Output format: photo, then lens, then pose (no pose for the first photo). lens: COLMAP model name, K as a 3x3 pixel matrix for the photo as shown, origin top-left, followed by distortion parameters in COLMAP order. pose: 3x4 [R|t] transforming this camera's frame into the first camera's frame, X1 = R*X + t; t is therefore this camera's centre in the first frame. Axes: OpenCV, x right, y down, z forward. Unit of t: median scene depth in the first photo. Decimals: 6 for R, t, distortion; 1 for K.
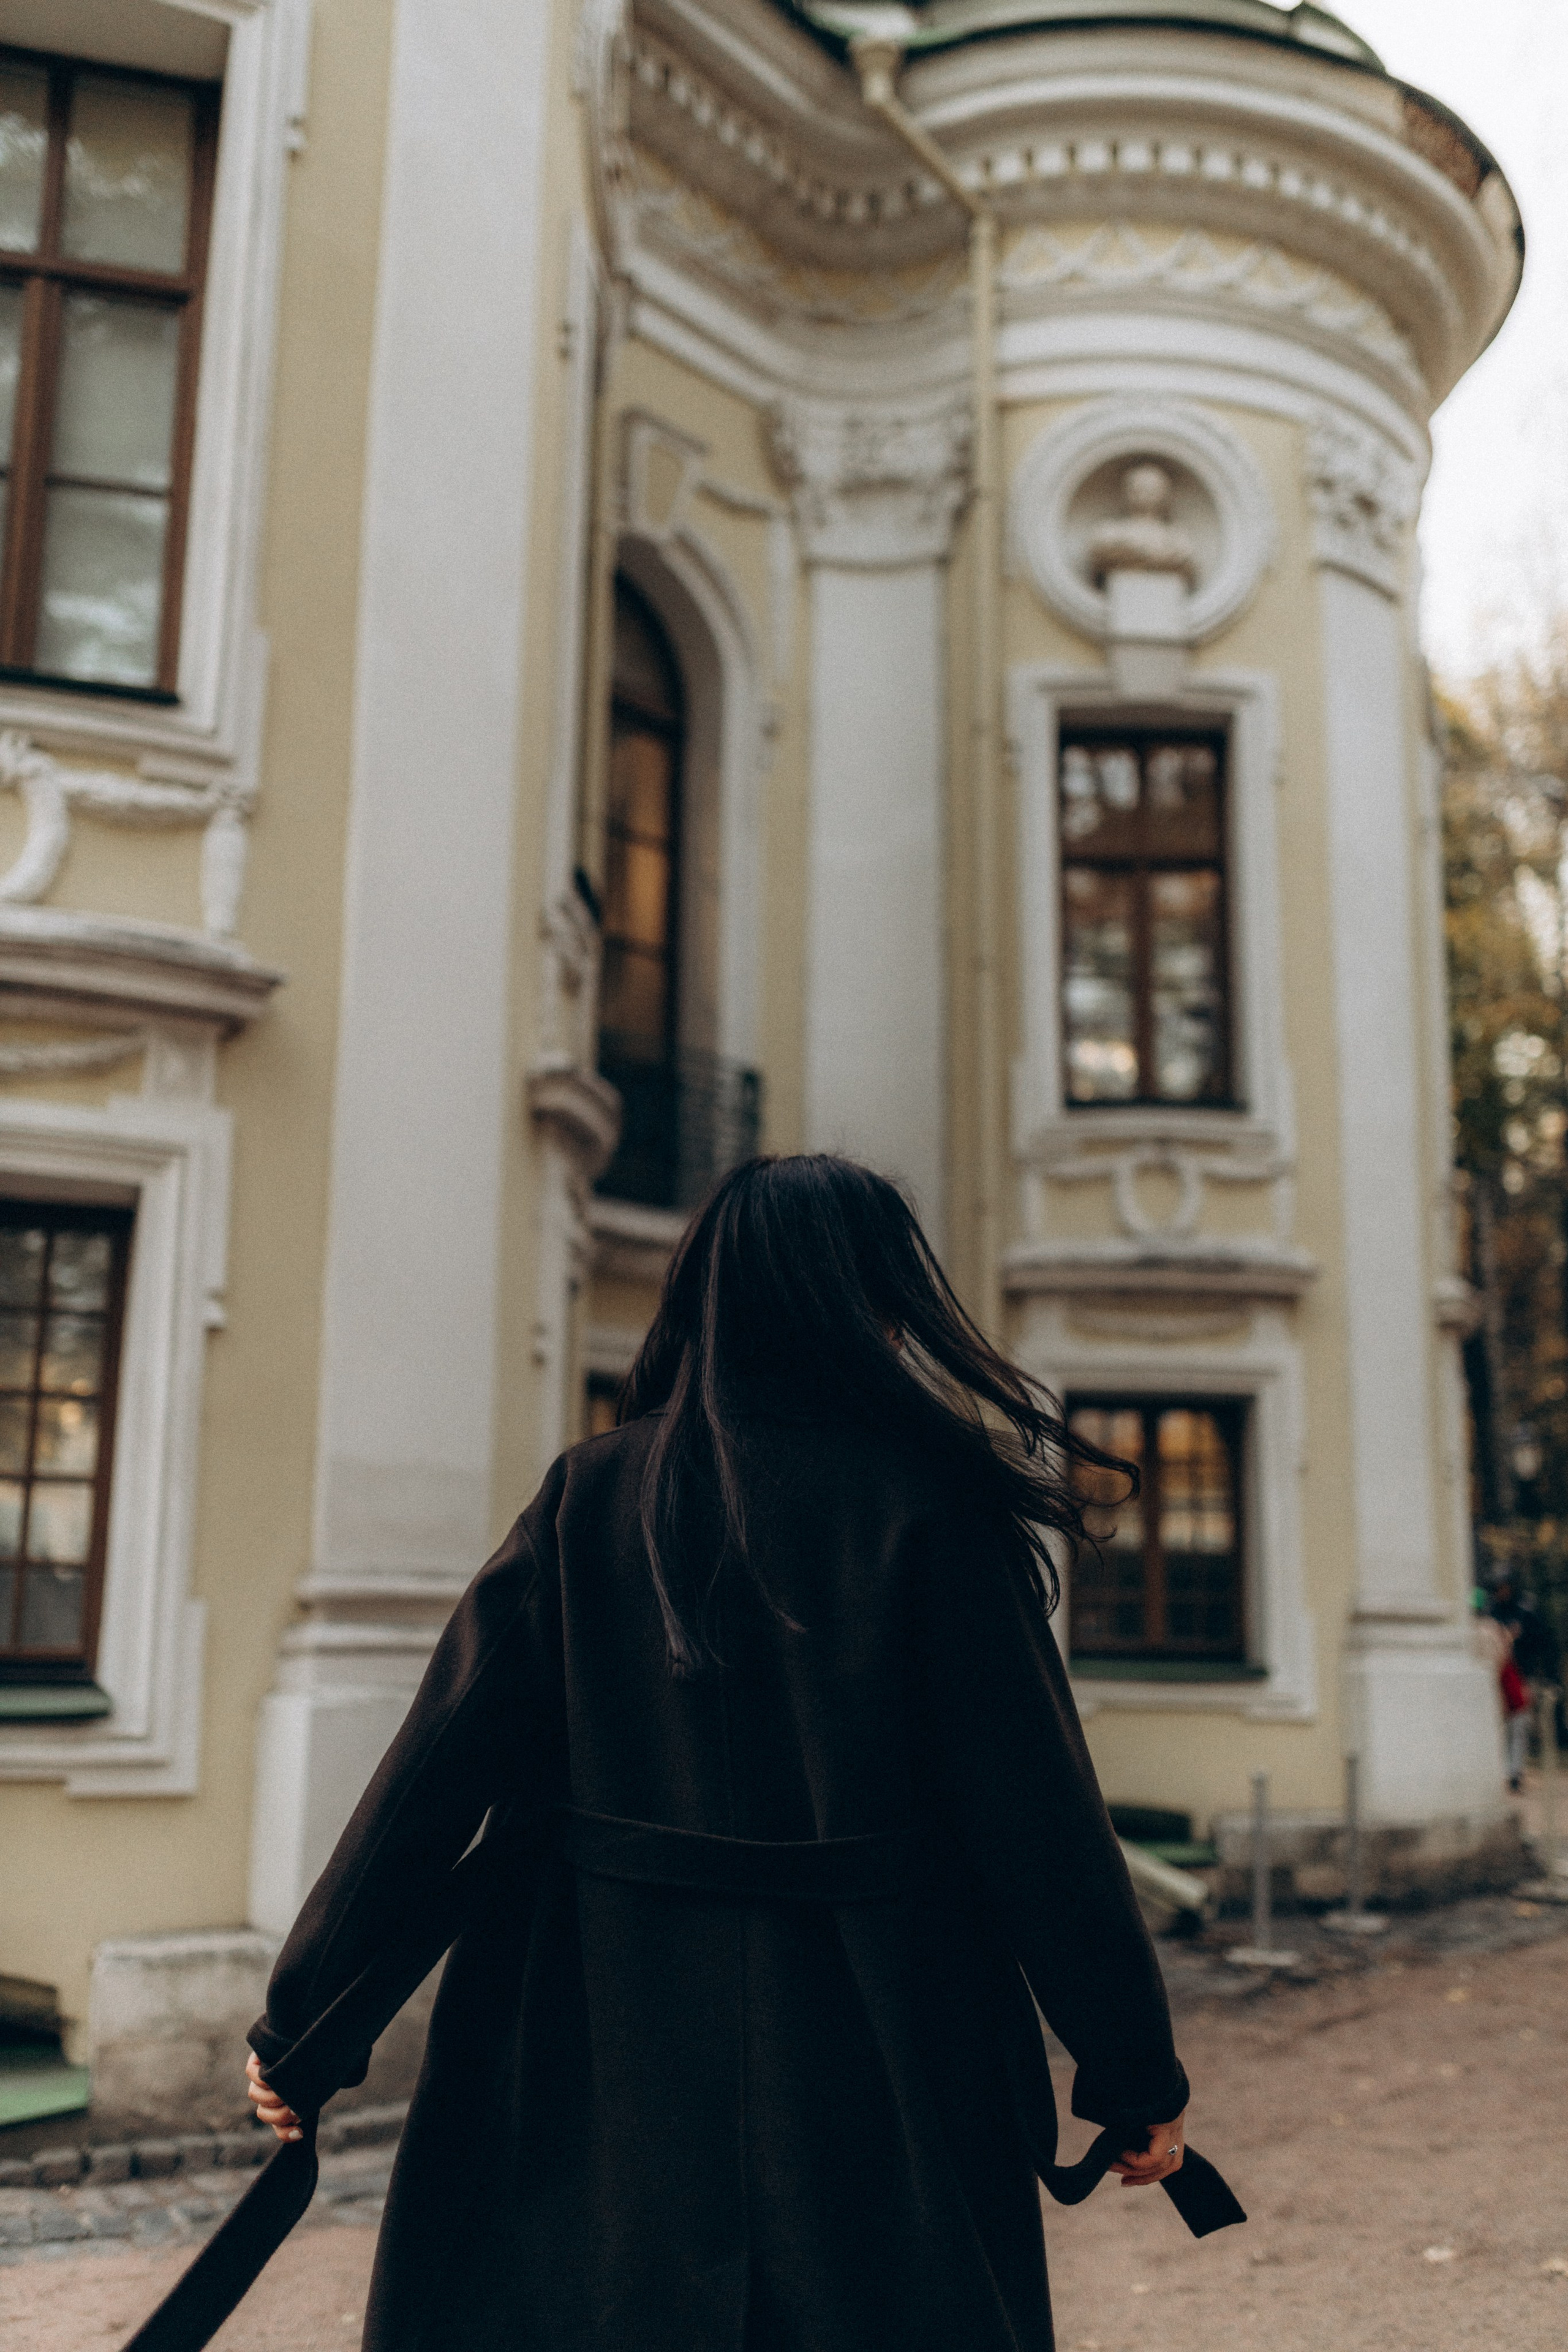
lens RADIAL K [[2272.5, 0, 783.0], [0, 2272.5, 1171.1], [0, 0, 1]] dist [-0.001505, 0.002972]
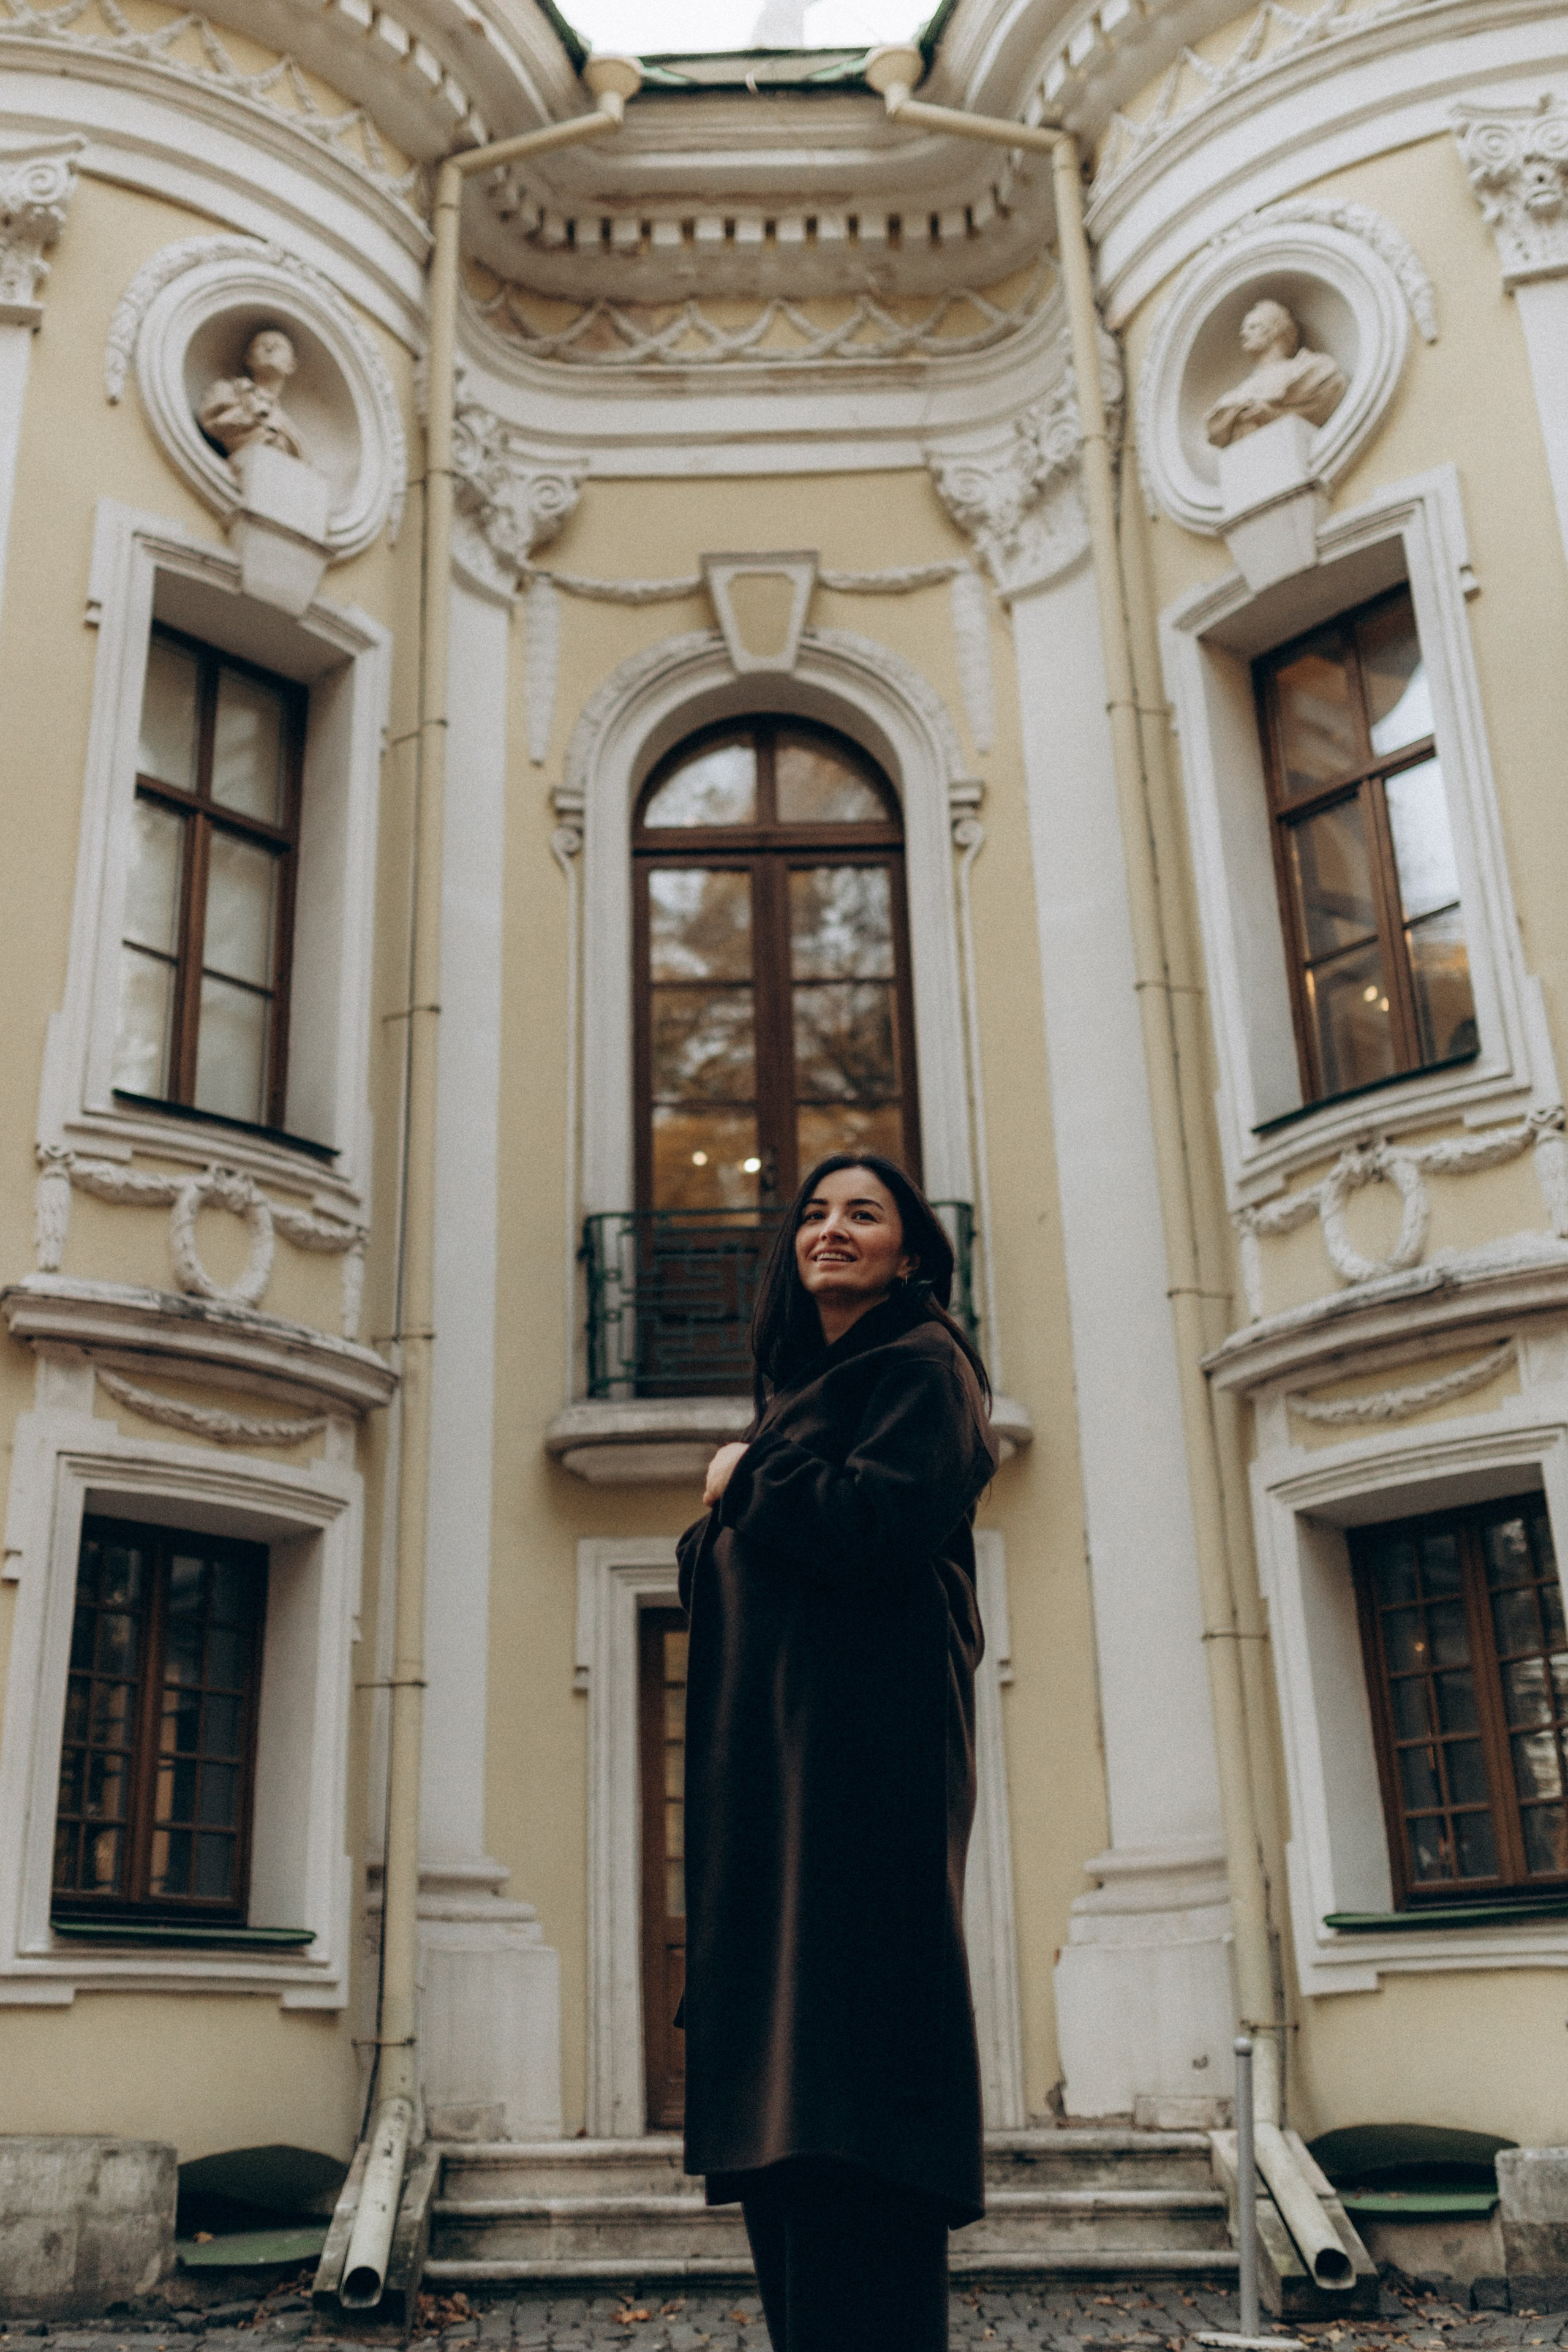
lens RADIAL K [[2551.6, 0, 673.6], [0, 2551.6, 1026.1], [0, 0, 1]] dist [0.000457, 0.011322]
pose [[0.625168, -0.325477, -0.709387, 0.352103], [0.175334, 0.944235, -0.278710, 0.079409], [0.760542, 0.049861, 0.647372, 0.185018]]
